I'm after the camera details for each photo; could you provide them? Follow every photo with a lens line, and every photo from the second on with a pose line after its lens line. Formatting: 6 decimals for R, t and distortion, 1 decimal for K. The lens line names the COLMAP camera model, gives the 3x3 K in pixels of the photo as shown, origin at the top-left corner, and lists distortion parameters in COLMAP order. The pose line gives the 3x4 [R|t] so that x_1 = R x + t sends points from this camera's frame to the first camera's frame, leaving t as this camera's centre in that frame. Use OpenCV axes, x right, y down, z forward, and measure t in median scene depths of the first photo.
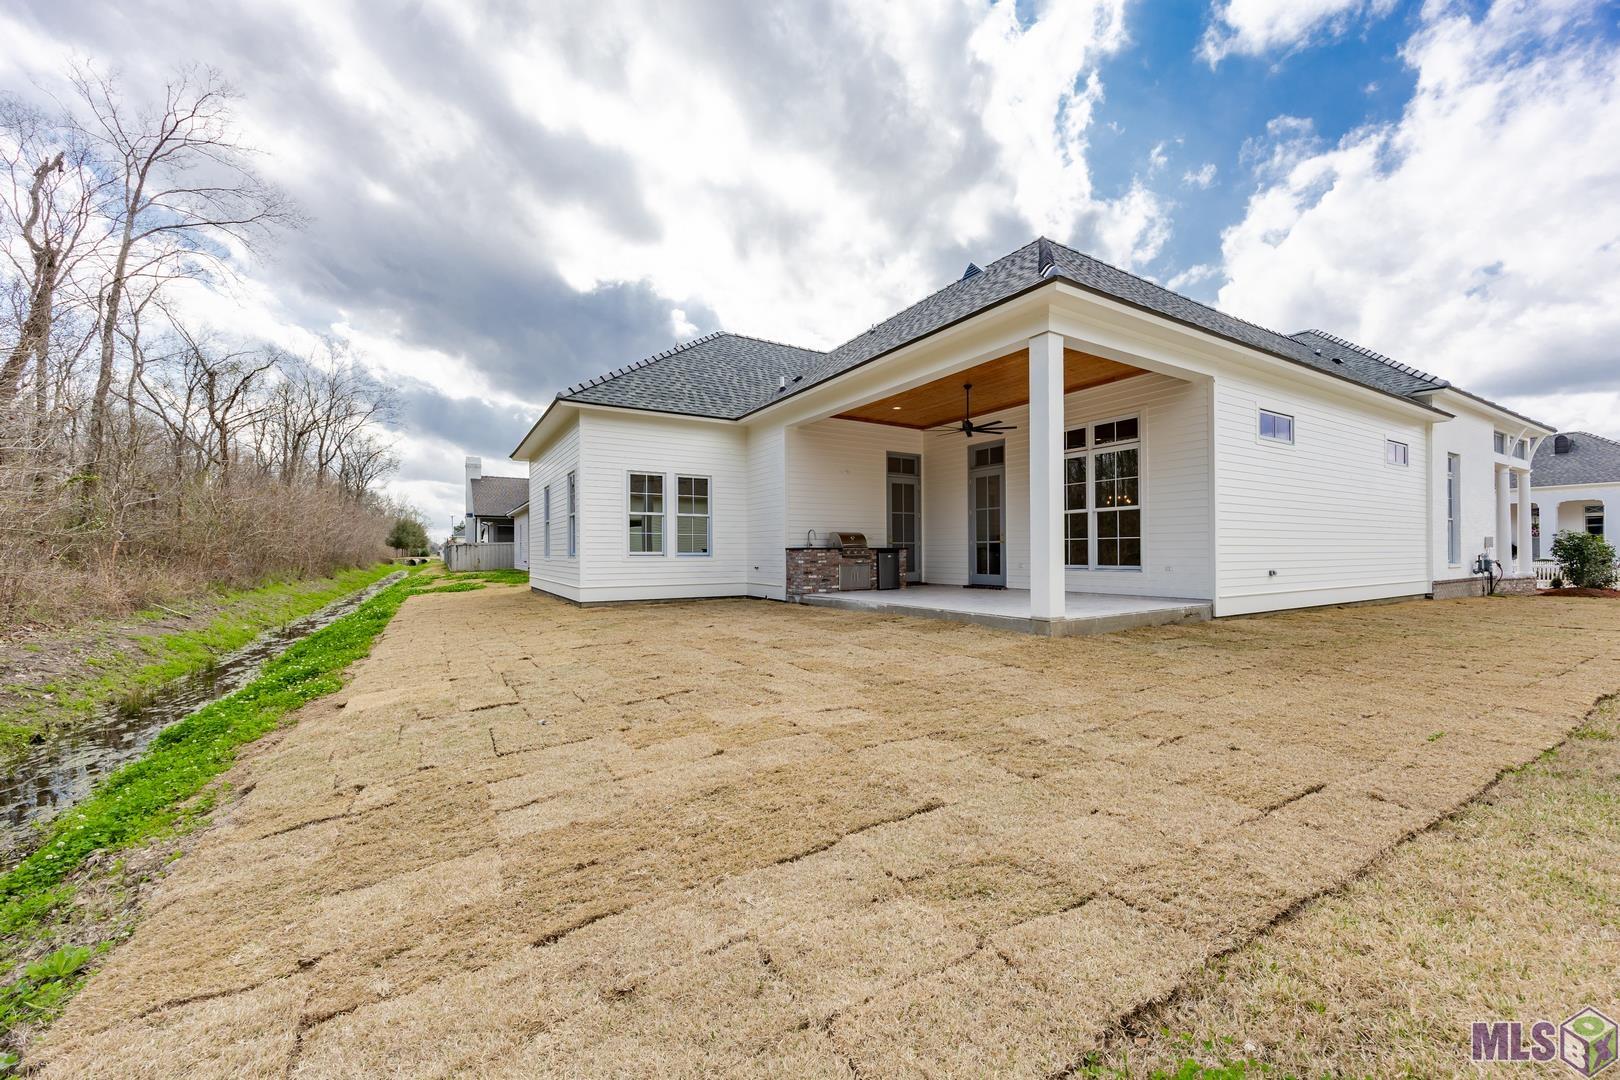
lens RADIAL K [[623.5, 0, 818.3], [0, 623.5, 544.2], [0, 0, 1]] dist [-0.000400, -0.000250]
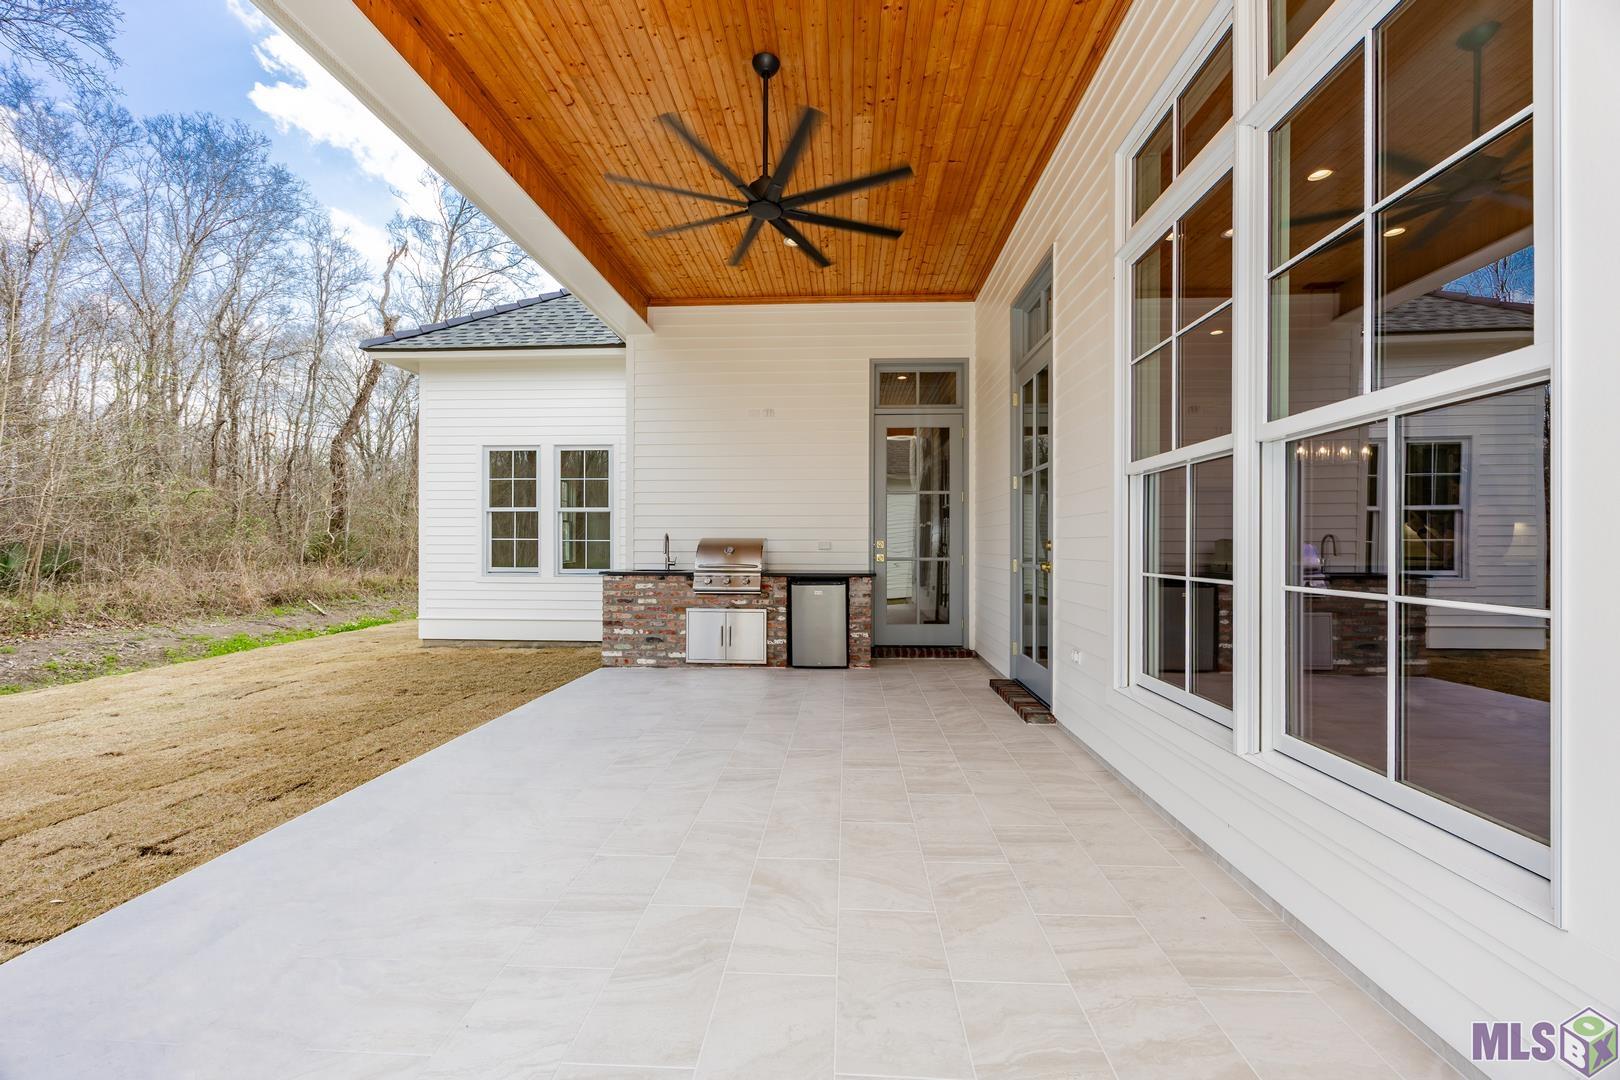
lens RADIAL K [[623.5, 0, 815.5], [0, 623.5, 546.6], [0, 0, 1]] dist [-0.000400, -0.000250]
pose [[0.829880, 0.005404, -0.557915, 0.357388], [0.005354, 0.999830, 0.017649, -0.020360], [0.557915, -0.017634, 0.829710, 0.631154]]
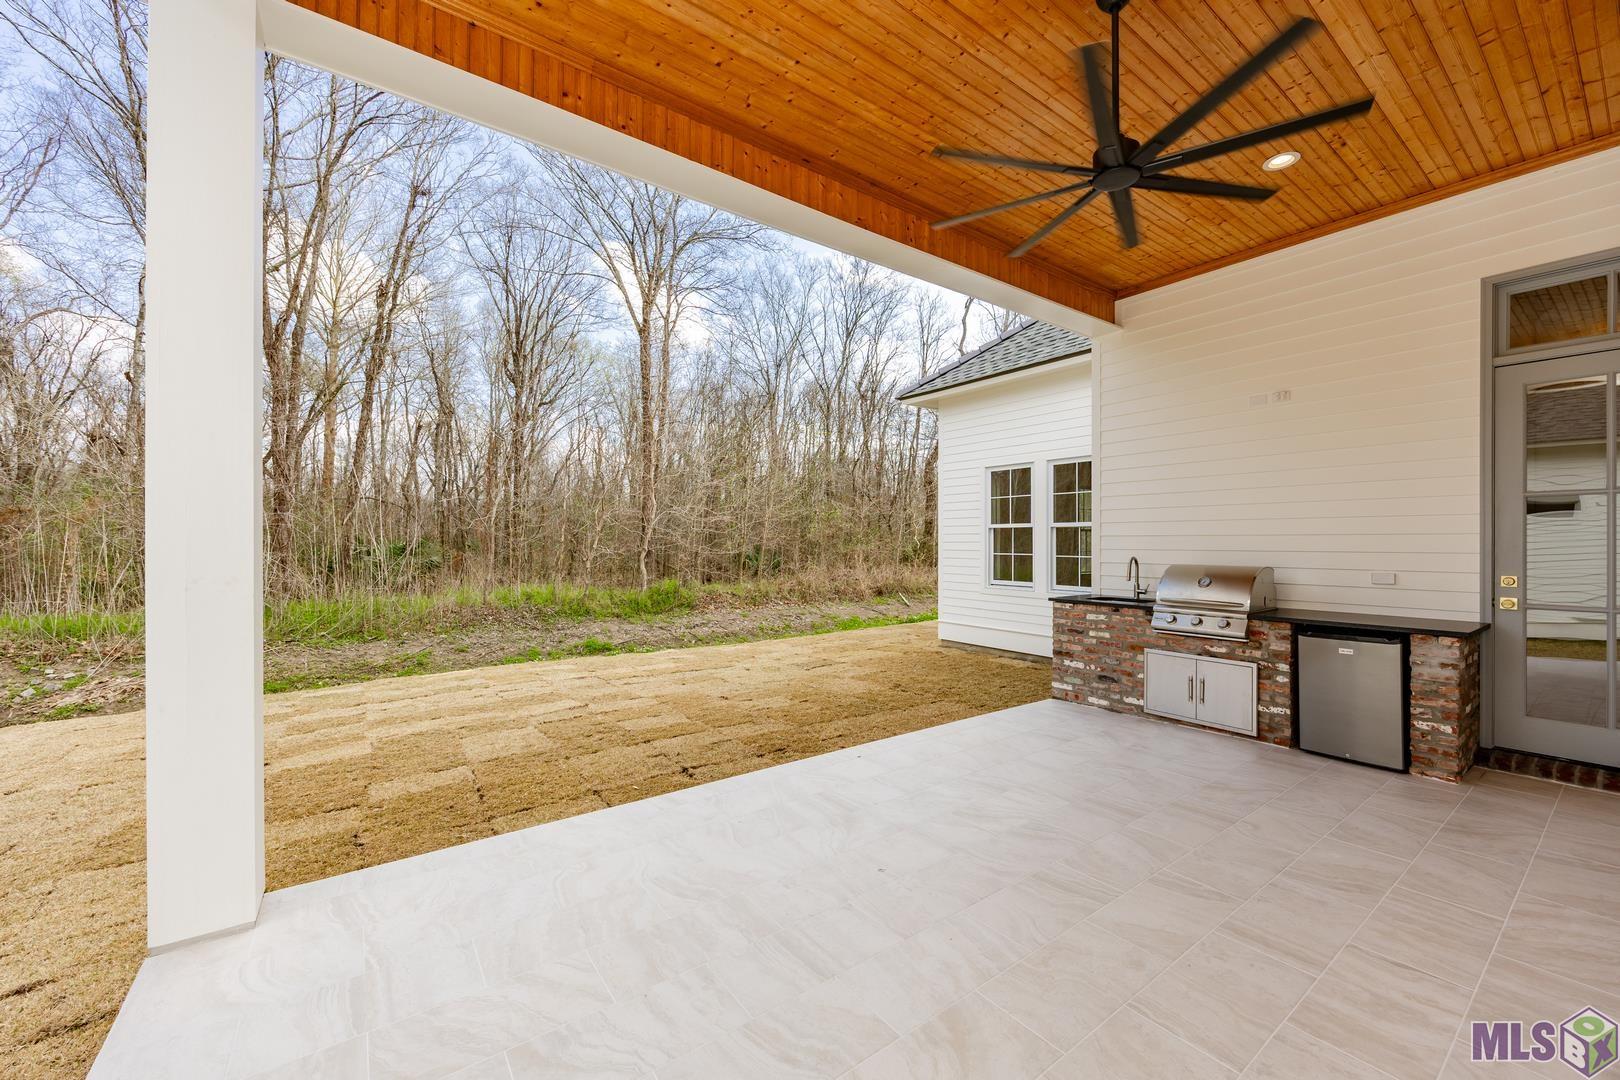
lens RADIAL K [[623.5, 0, 802.9], [0, 623.5, 543.1], [0, 0, 1]] dist [-0.000400, -0.000250]
pose [[0.091644, 0.004133, -0.995783, 0.388584], [0.011973, 0.999915, 0.005252, -0.036872], [0.995720, -0.012403, 0.091587, 0.709146]]
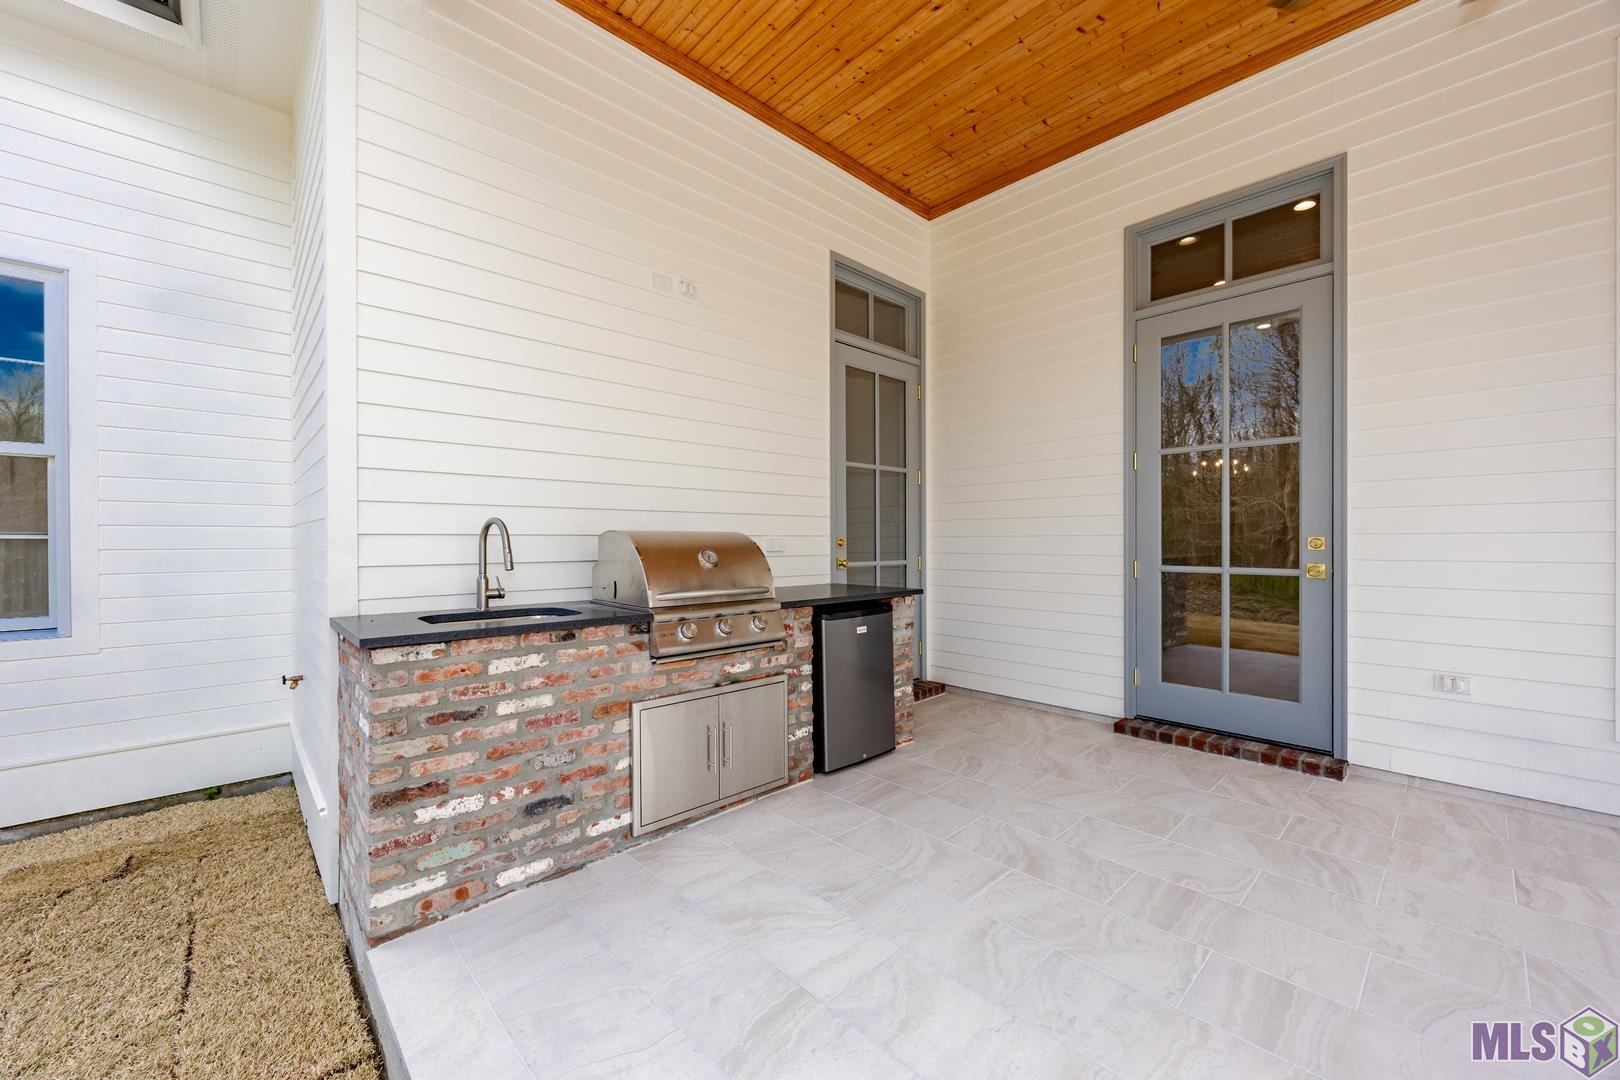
lens RADIAL K [[623.5, 0, 839.0], [0, 623.5, 540.9], [0, 0, 1]] dist [-0.000400, -0.000250]
pose [[0.972376, -0.000091, 0.233420, 0.047962], [-0.003975, 0.999848, 0.016948, -0.019454], [-0.233386, -0.017407, 0.972228, 0.759096]]
